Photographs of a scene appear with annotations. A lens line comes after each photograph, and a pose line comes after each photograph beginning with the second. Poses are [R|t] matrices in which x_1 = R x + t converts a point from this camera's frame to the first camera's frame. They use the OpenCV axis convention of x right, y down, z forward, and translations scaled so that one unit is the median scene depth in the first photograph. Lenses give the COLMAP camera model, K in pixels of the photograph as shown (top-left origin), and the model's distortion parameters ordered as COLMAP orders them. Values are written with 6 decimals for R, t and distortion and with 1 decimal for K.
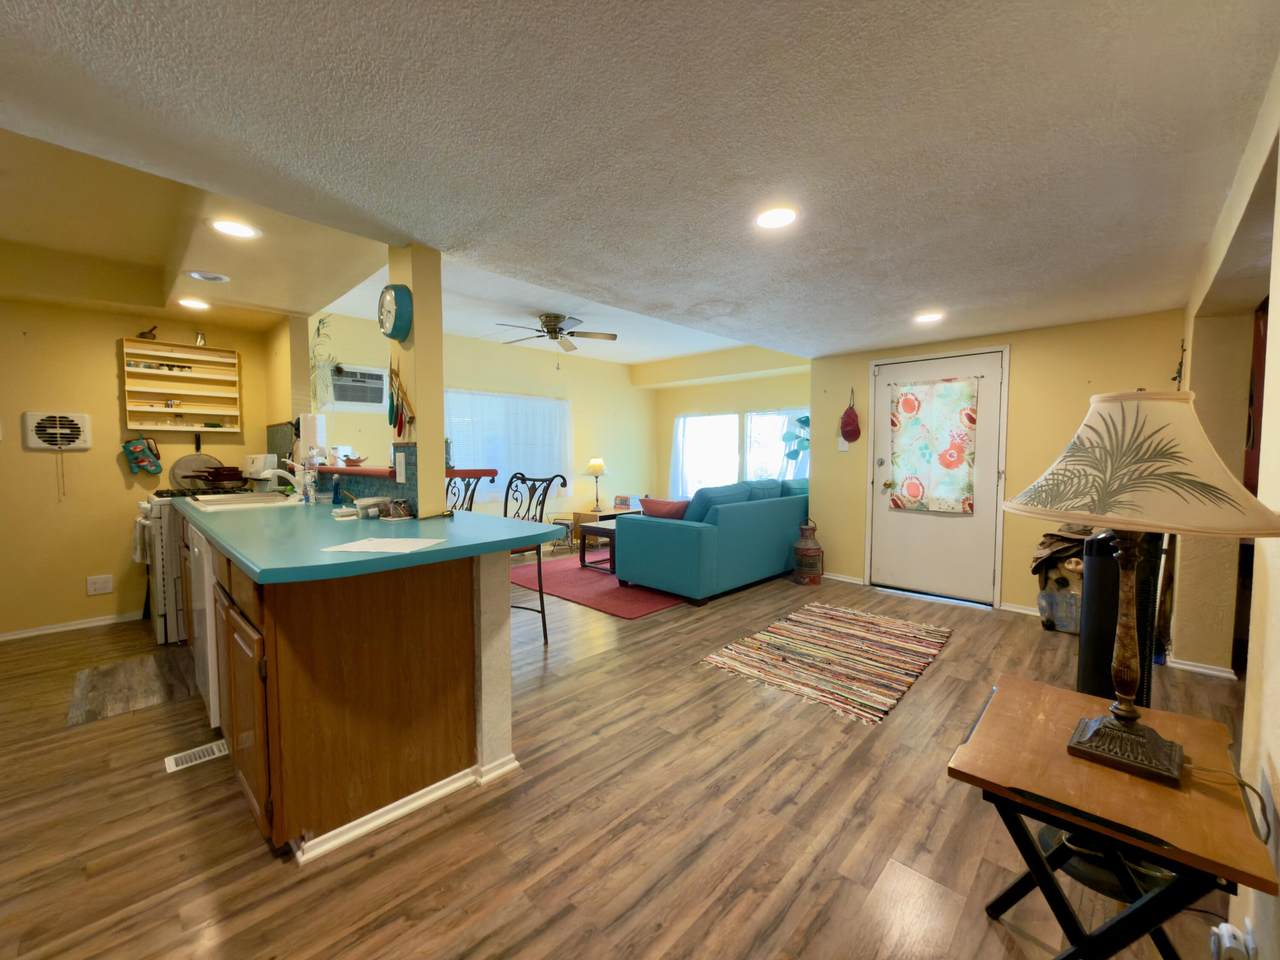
lens RADIAL K [[507.7, 0, 638.3], [0, 507.7, 480.4], [0, 0, 1]] dist [-0.001549, 0.000185]
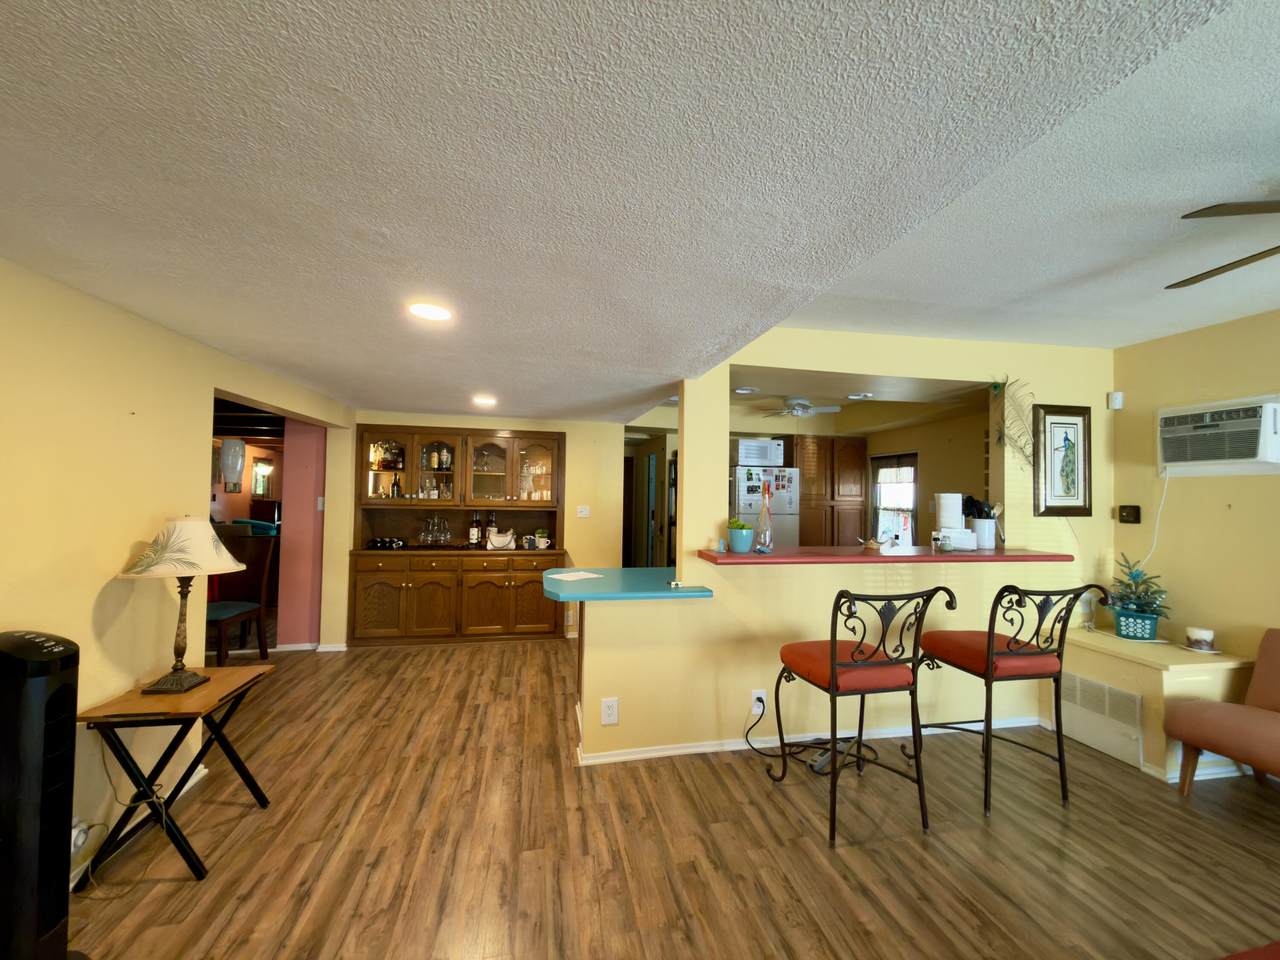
lens RADIAL K [[507.7, 0, 637.6], [0, 507.7, 473.2], [0, 0, 1]] dist [-0.001549, 0.000185]
pose [[-0.561715, -0.043503, -0.826187, 0.883408], [-0.061258, 0.998062, -0.010904, -0.226525], [0.825060, 0.044485, -0.563291, 1.965767]]
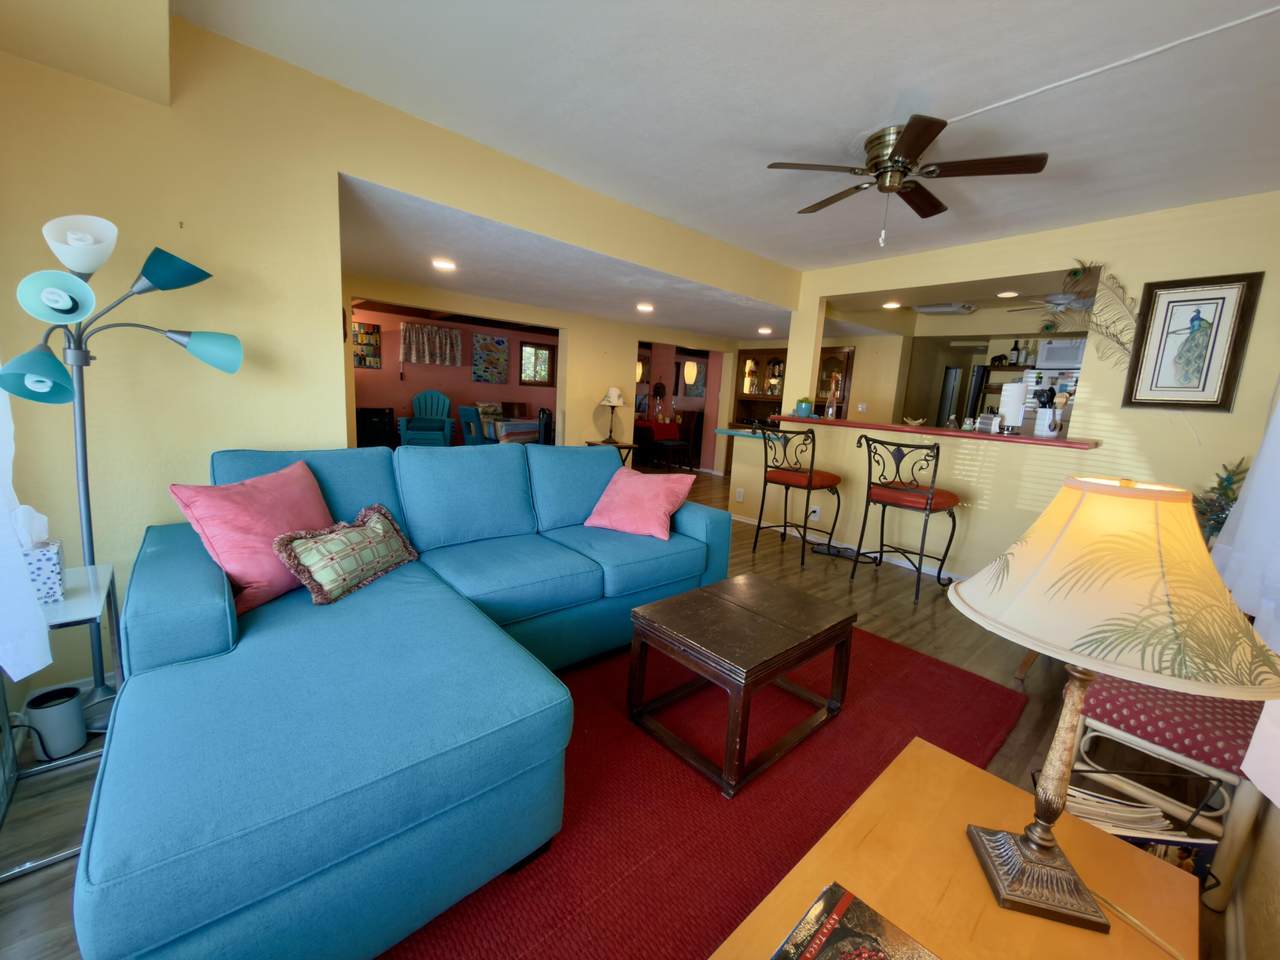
lens RADIAL K [[507.7, 0, 637.0], [0, 507.7, 476.8], [0, 0, 1]] dist [-0.001549, 0.000185]
pose [[-0.995171, -0.074766, 0.063603, 0.029535], [-0.059508, 0.974835, 0.214840, -0.225946], [-0.078065, 0.210017, -0.974576, 4.016925]]
